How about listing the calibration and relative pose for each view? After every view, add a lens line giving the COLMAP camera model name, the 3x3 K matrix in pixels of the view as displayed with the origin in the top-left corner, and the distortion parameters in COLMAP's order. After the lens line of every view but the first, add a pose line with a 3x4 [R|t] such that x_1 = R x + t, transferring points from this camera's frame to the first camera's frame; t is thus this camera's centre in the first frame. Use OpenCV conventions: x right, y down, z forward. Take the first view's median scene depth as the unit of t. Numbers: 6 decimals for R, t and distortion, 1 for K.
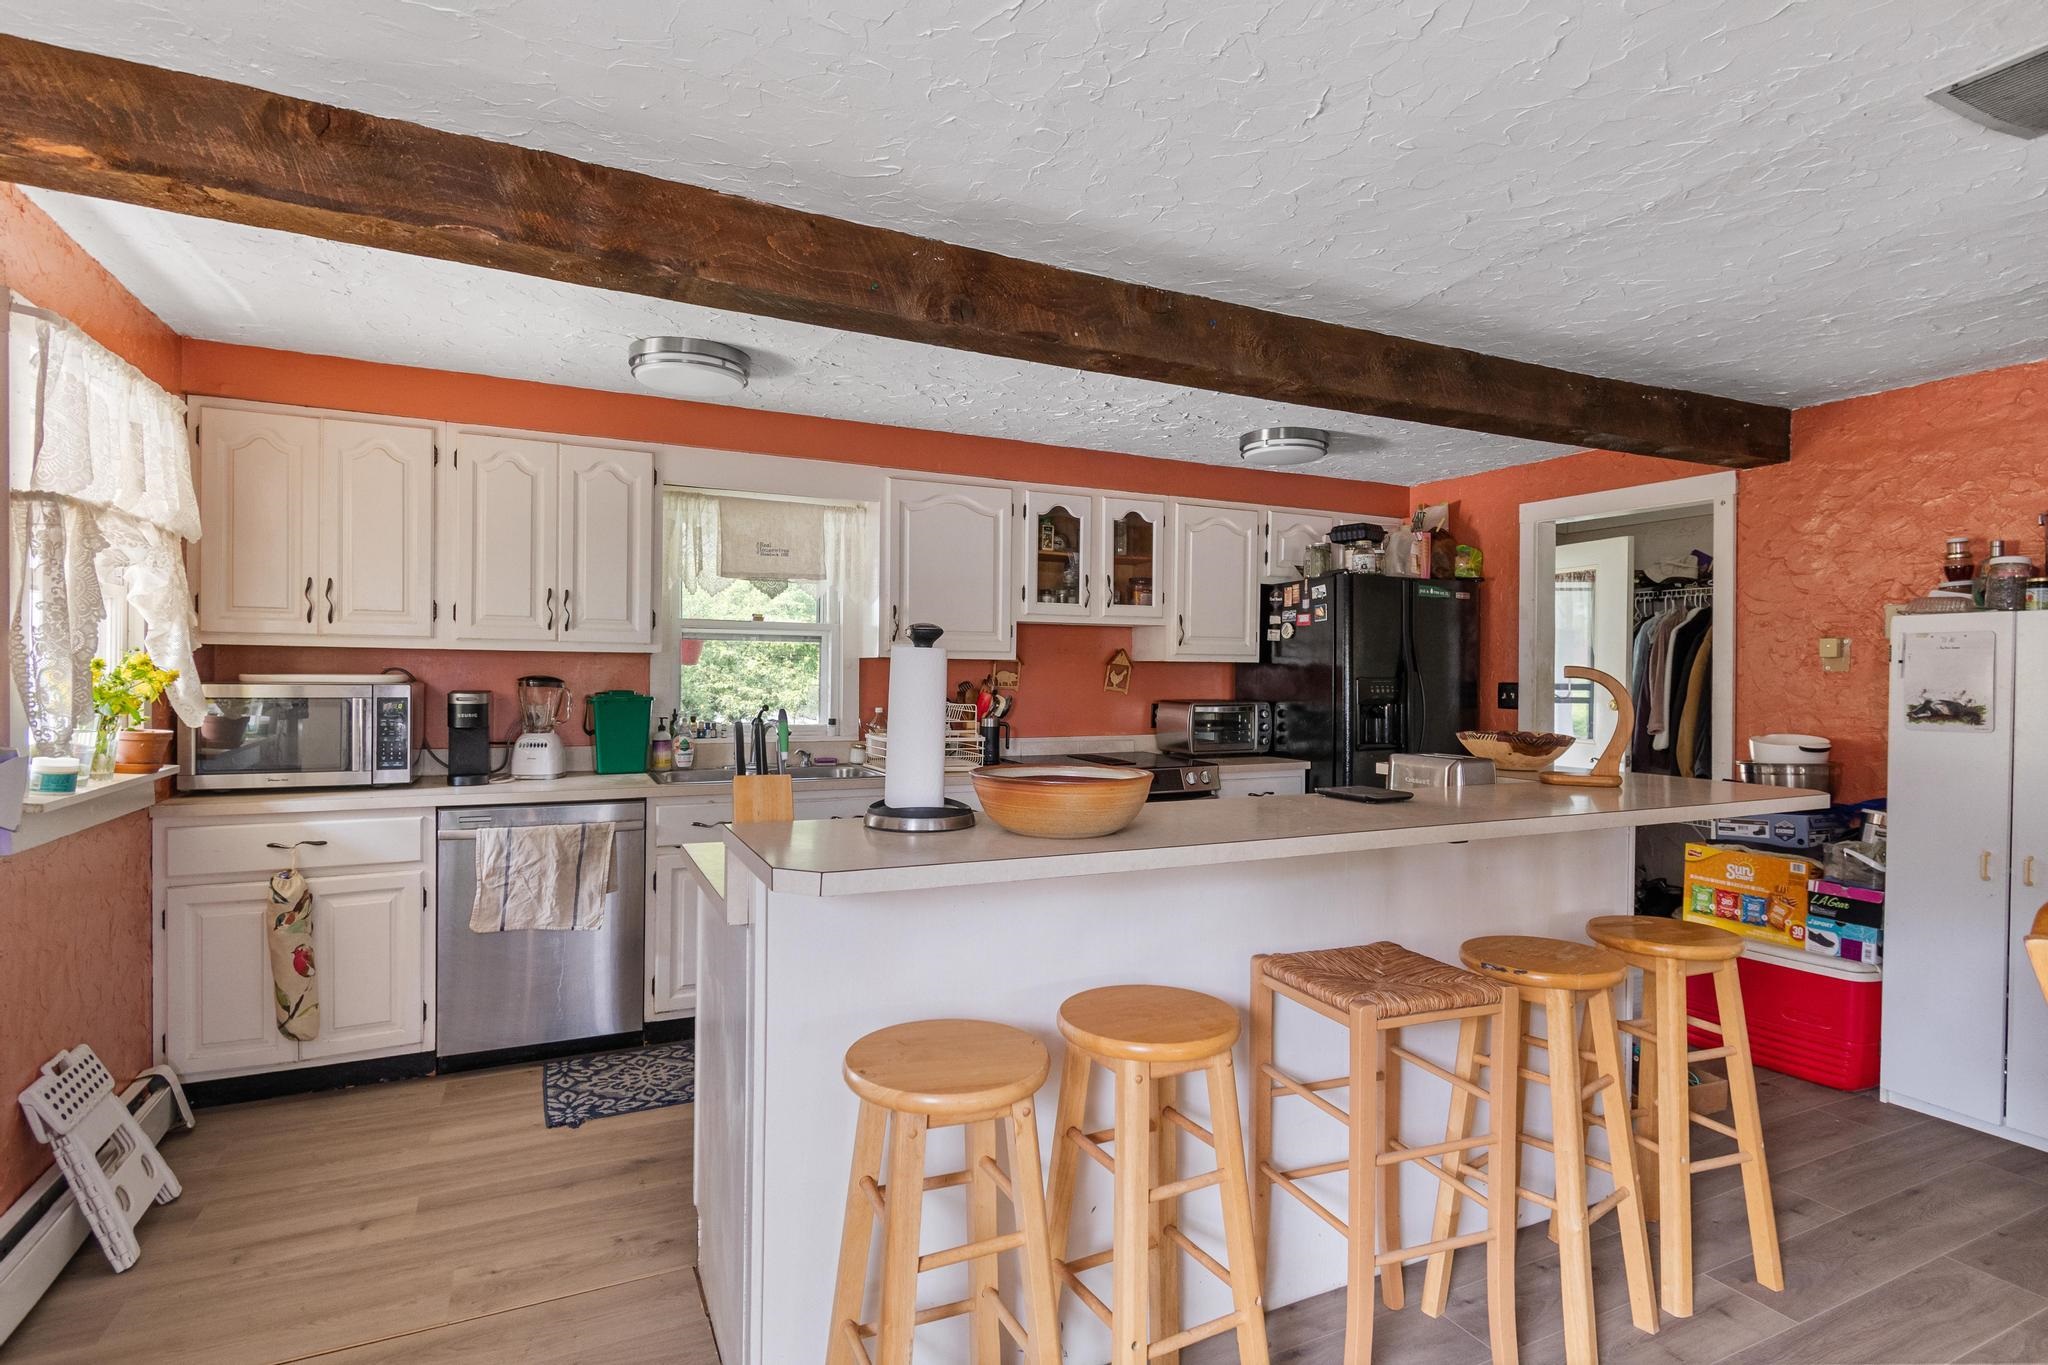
lens RADIAL K [[1026.7, 0, 1040.2], [0, 1026.7, 683.3], [0, 0, 1]] dist [0.000309, -0.003261]
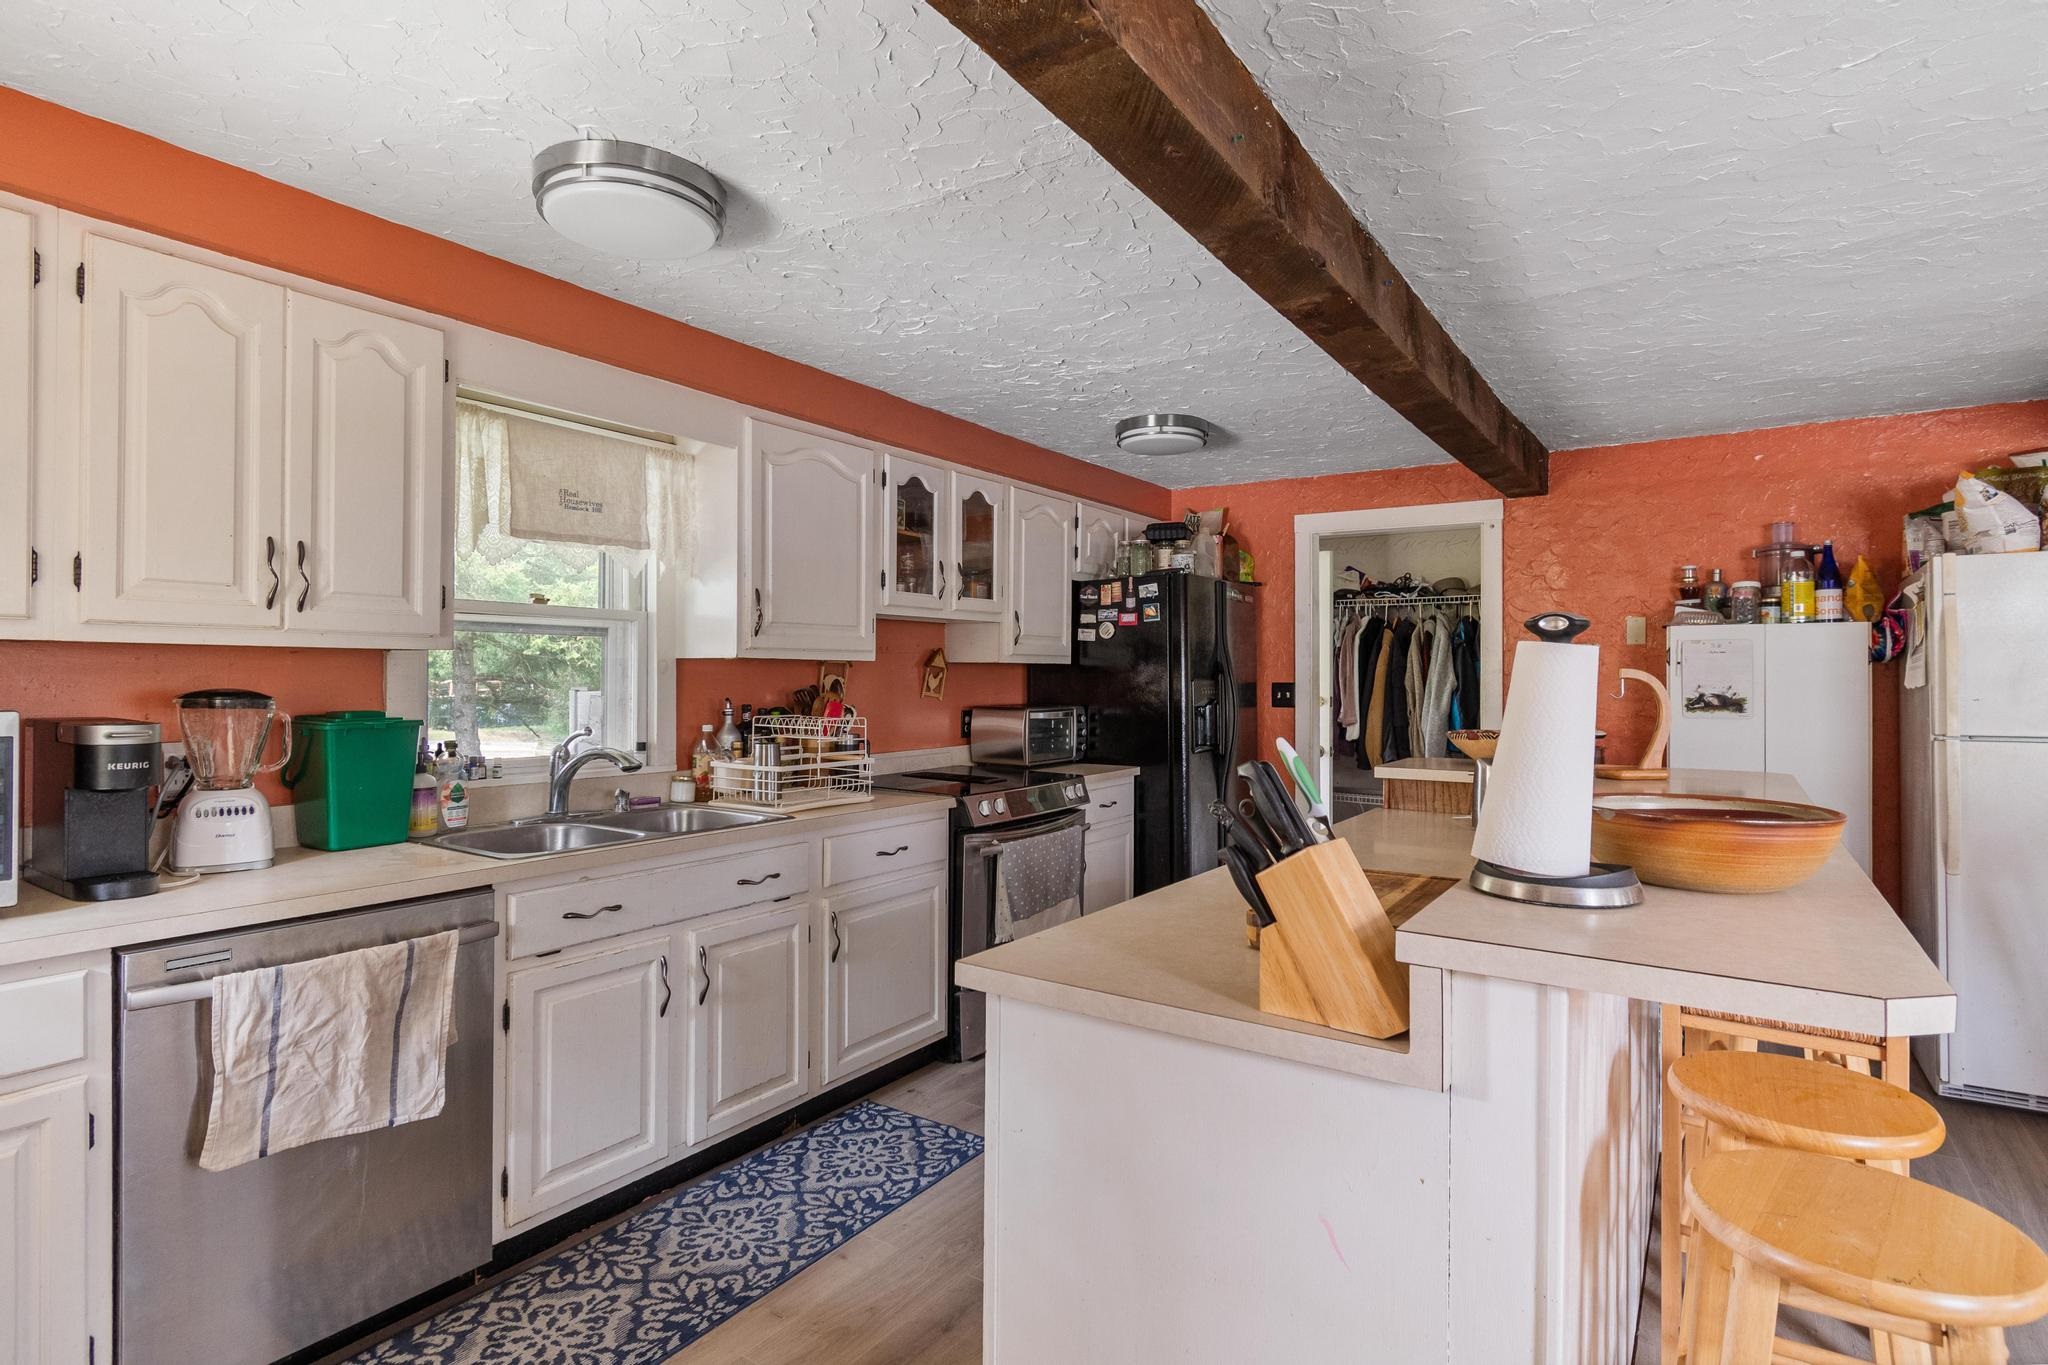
lens RADIAL K [[1026.7, 0, 1044.0], [0, 1026.7, 678.7], [0, 0, 1]] dist [0.000309, -0.003261]
pose [[0.860366, -0.008508, 0.509606, -0.406206], [0.011014, 0.999938, -0.001902, -0.007412], [-0.509558, 0.007250, 0.860406, 0.291102]]
